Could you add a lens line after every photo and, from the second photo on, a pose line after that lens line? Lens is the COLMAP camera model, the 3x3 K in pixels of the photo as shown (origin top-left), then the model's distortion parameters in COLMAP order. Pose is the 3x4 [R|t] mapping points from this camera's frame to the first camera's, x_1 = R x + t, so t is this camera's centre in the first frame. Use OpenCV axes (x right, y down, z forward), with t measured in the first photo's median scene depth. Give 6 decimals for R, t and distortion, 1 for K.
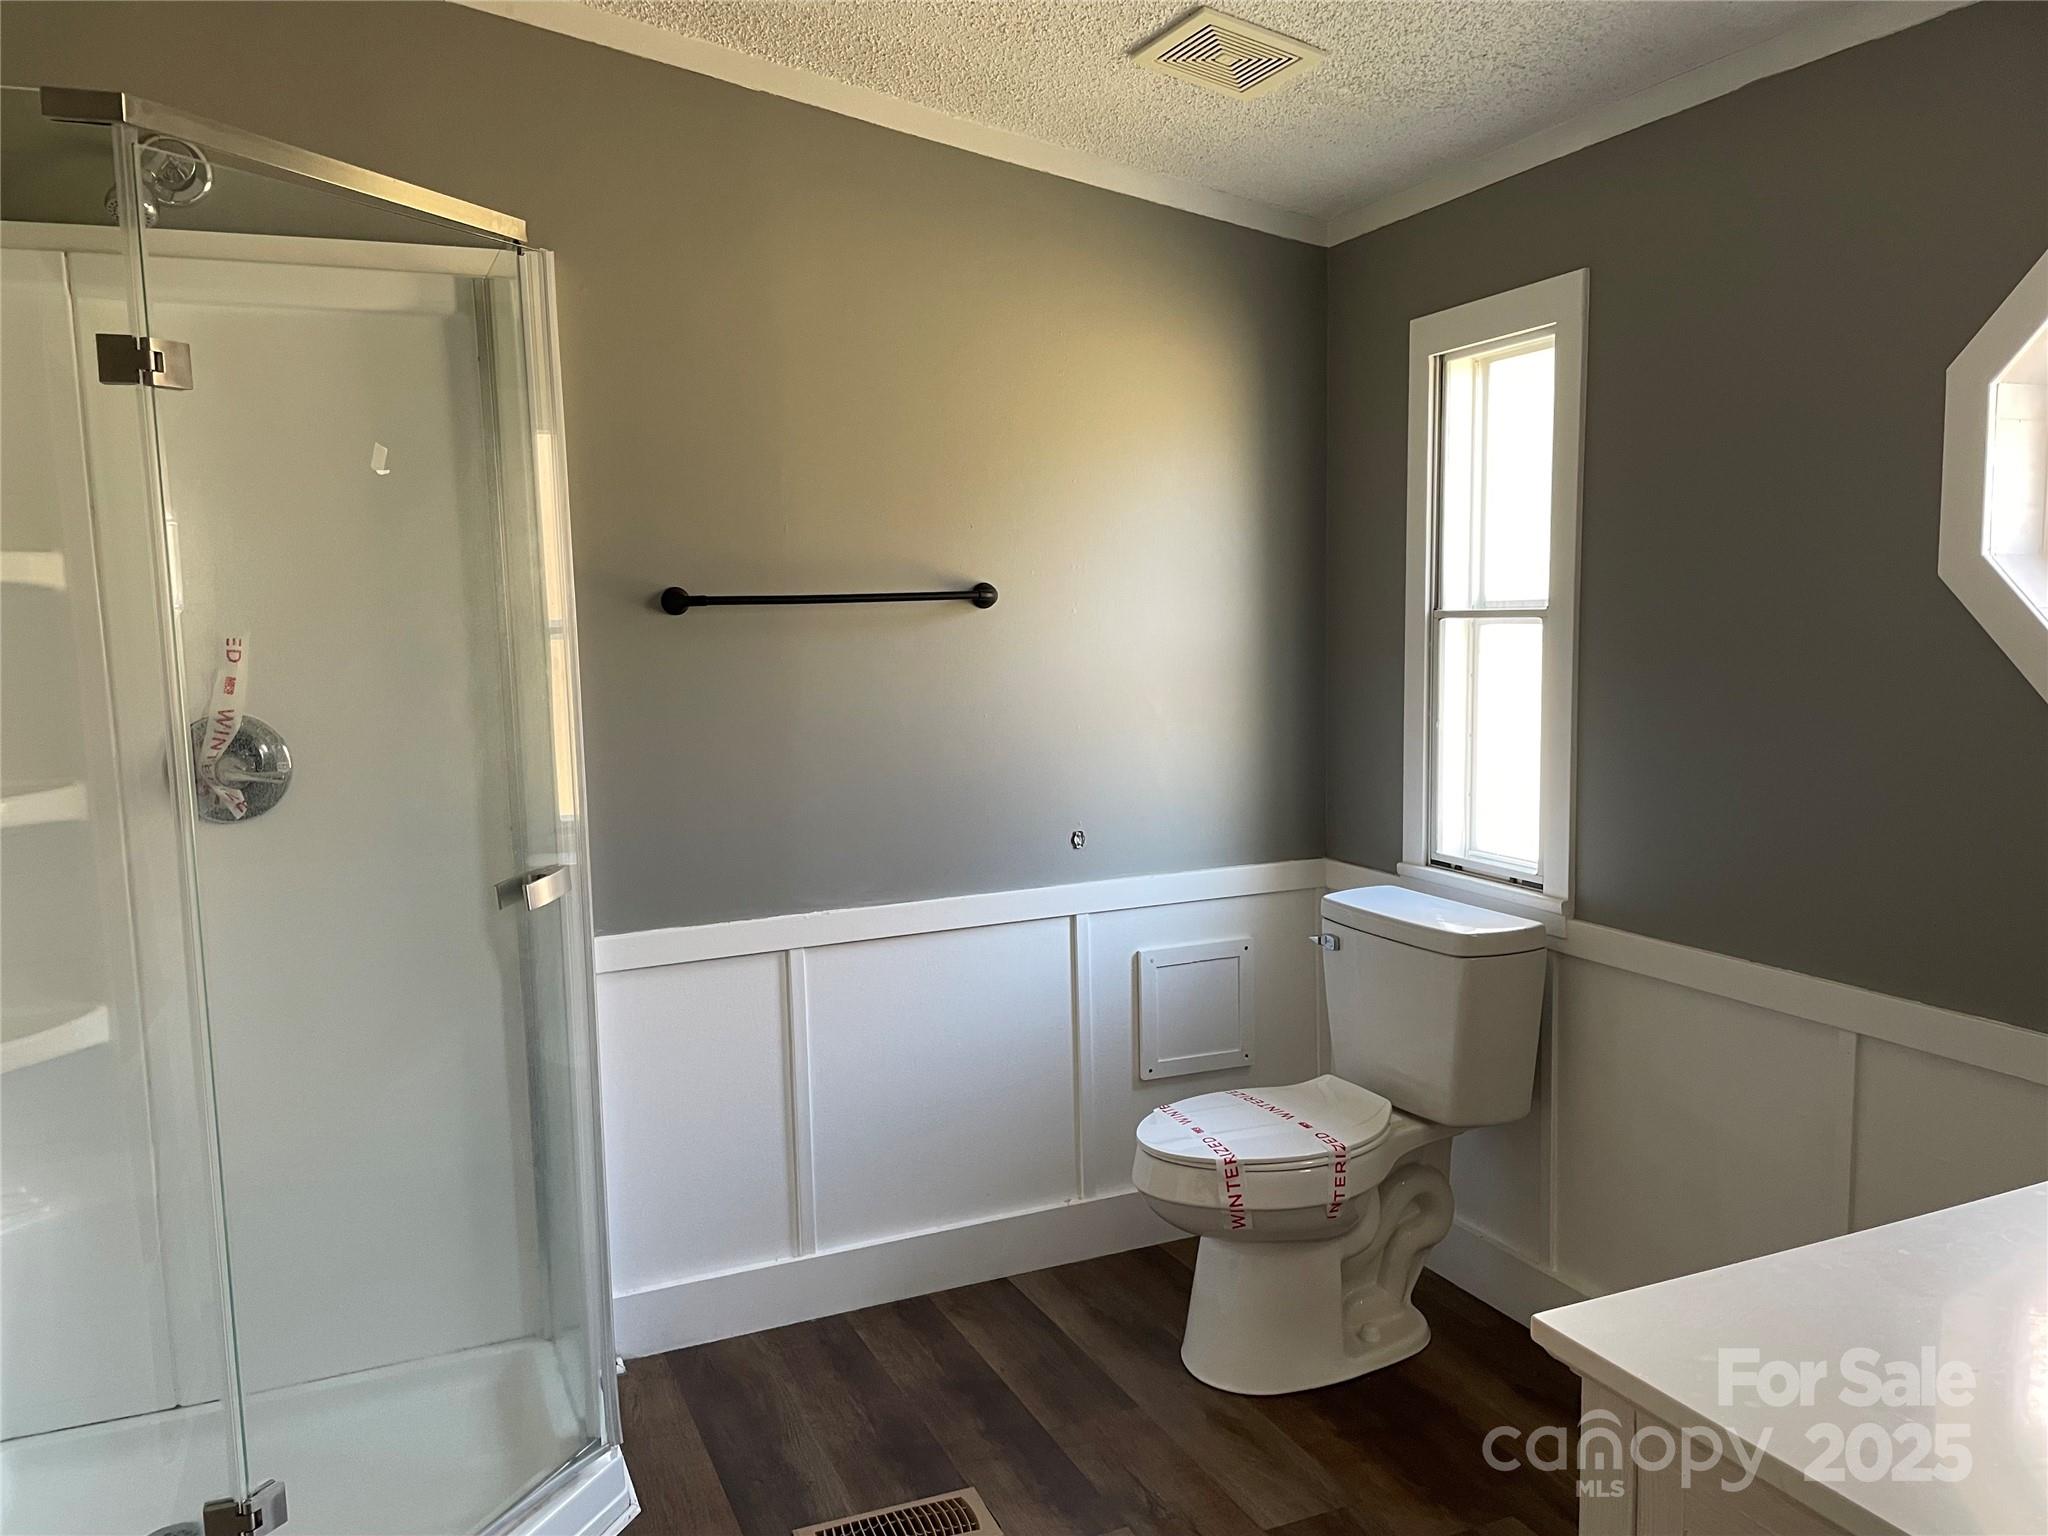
lens RADIAL K [[1532.5, 0, 1024.1], [0, 1532.5, 769.0], [0, 0, 1]] dist [0.074336, -0.097869]
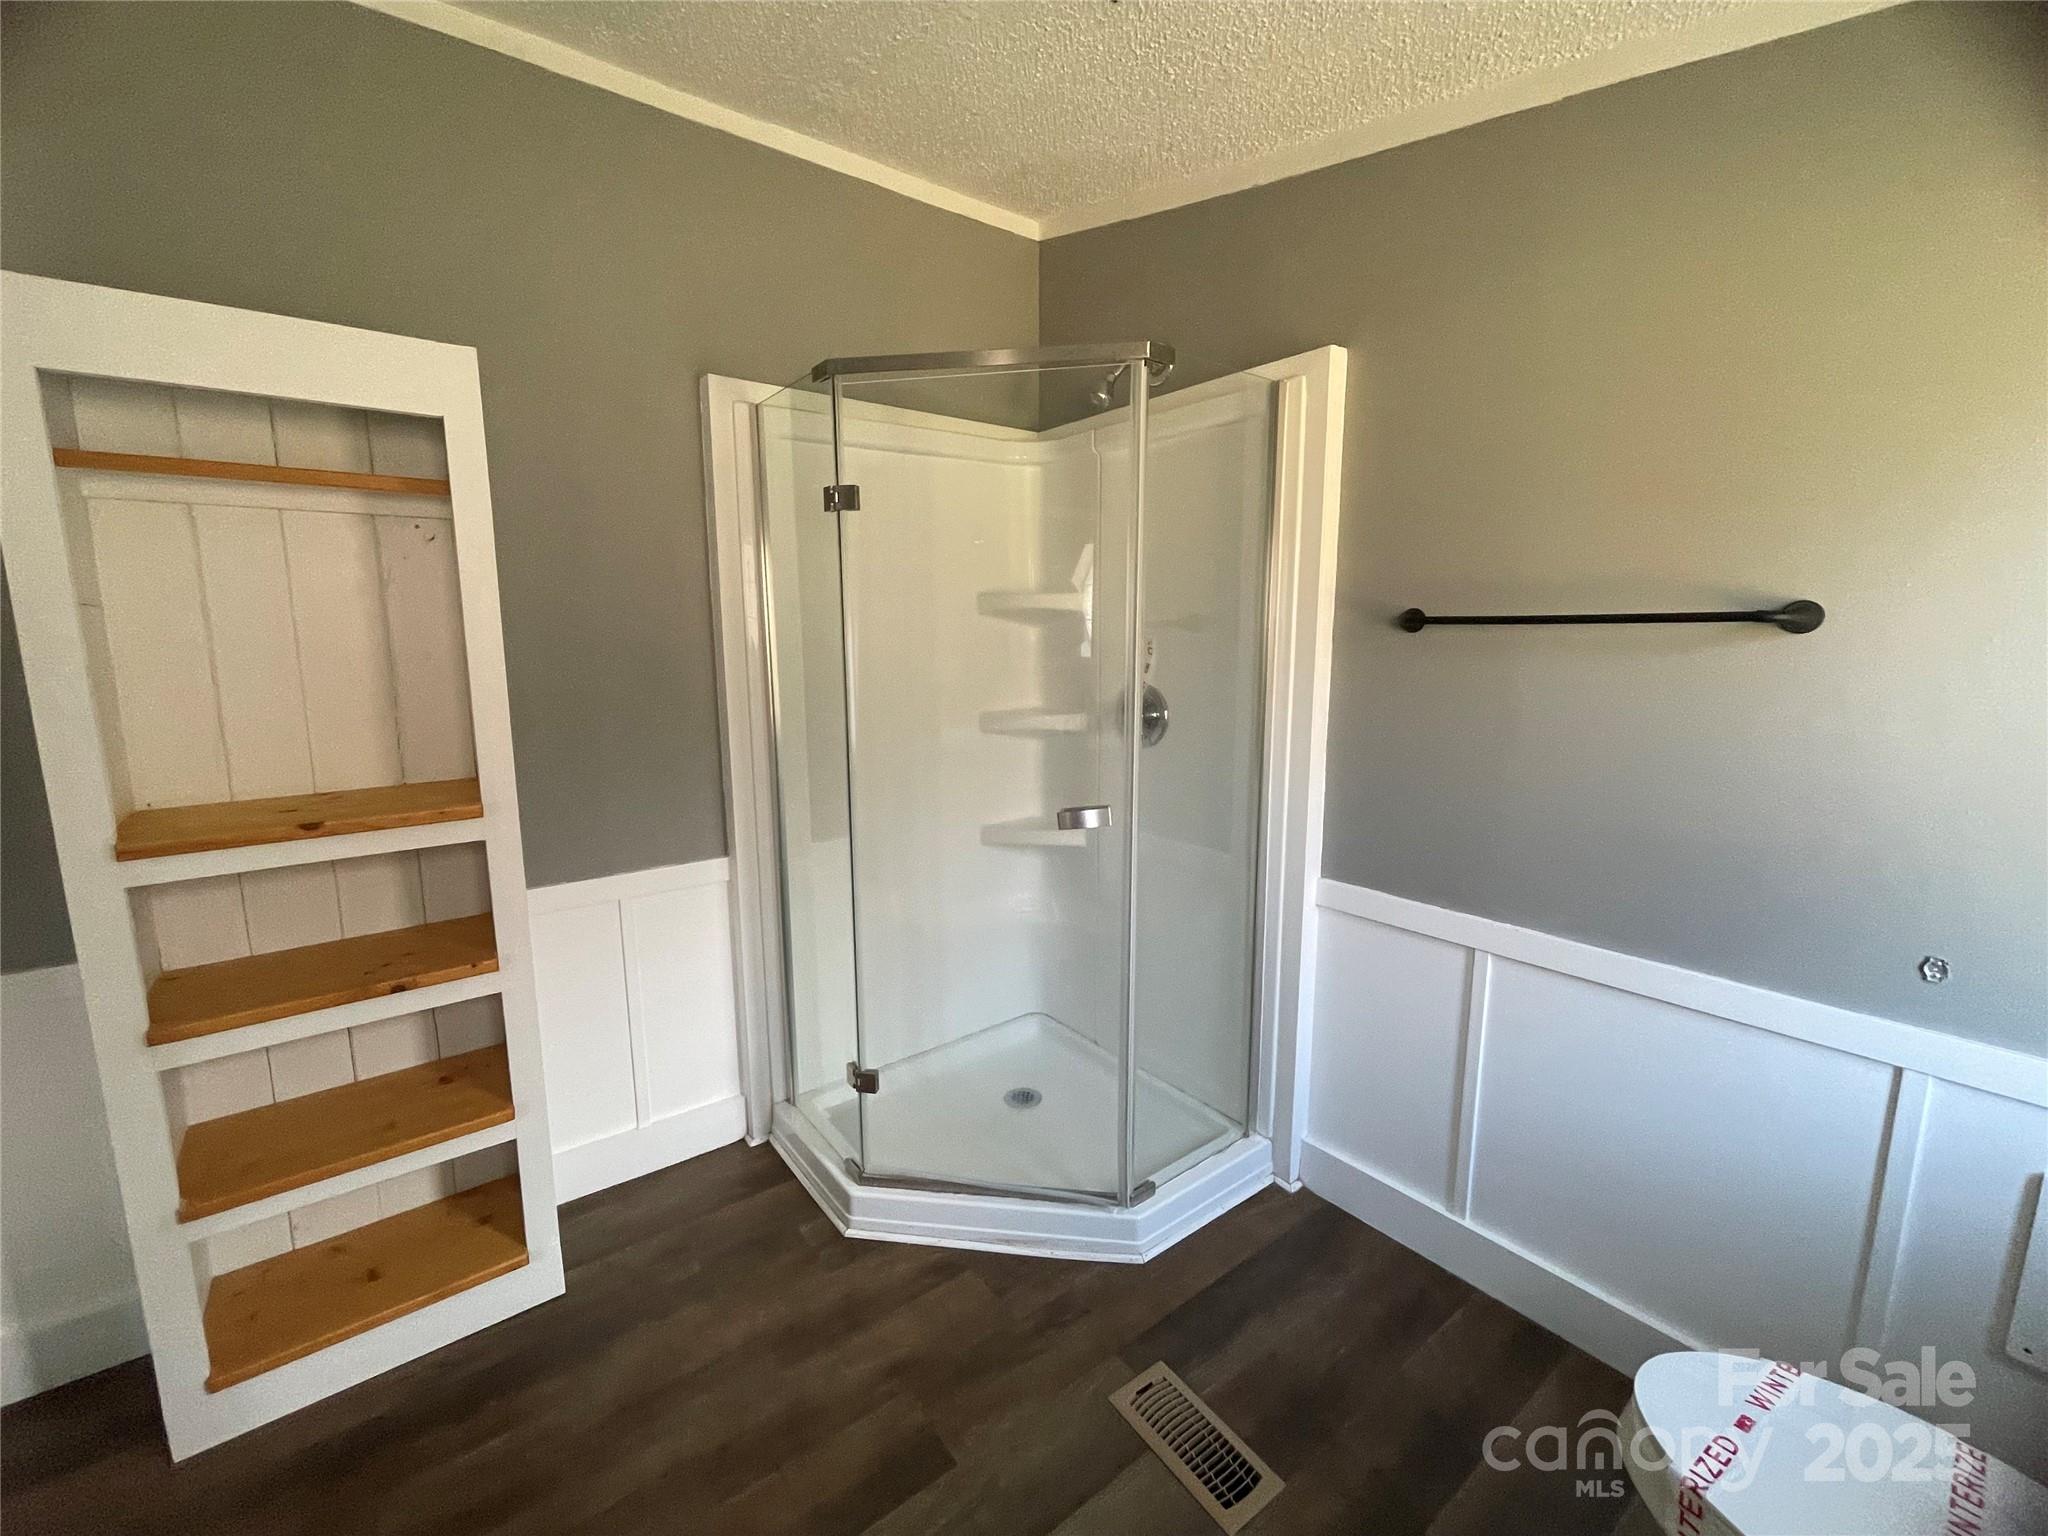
lens RADIAL K [[843.8, 0, 1022.6], [0, 843.8, 762.6], [0, 0, 1]] dist [-0.000601, -0.000053]
pose [[0.236275, 0.179184, -0.955022, 0.321795], [-0.100956, 0.982058, 0.159280, -0.074323], [0.966428, 0.058782, 0.250125, 0.554856]]
